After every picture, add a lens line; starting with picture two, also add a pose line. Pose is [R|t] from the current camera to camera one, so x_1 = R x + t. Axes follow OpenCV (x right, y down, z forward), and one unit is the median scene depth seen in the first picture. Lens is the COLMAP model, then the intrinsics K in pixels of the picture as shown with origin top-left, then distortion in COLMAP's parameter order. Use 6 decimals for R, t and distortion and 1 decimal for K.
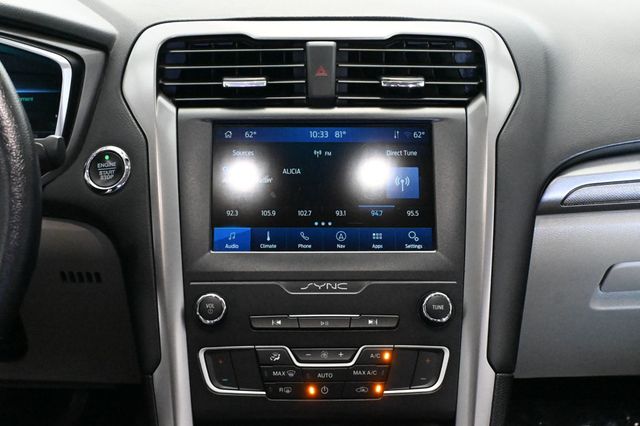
lens RADIAL K [[1150.8, 0, 332.1], [0, 1150.8, 170.7], [0, 0, 1]] dist [-0.021326, 0.000000]
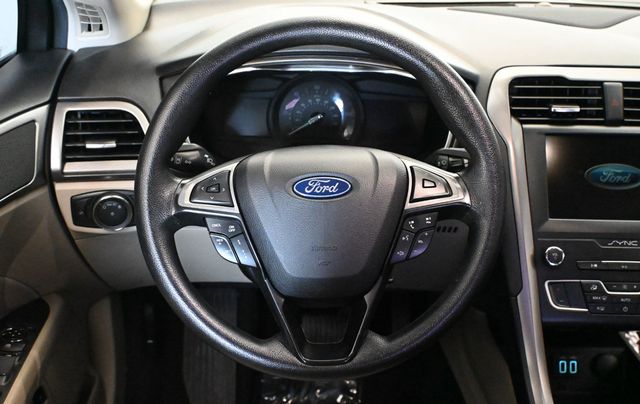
lens RADIAL K [[754.4, 0, 330.4], [0, 754.4, 222.5], [0, 0, 1]] dist [0.002948, 0.000000]
pose [[0.999647, 0.024088, 0.011251, -0.395409], [-0.024915, 0.996455, 0.080356, 0.001323], [-0.009275, -0.080608, 0.996703, -0.005671]]
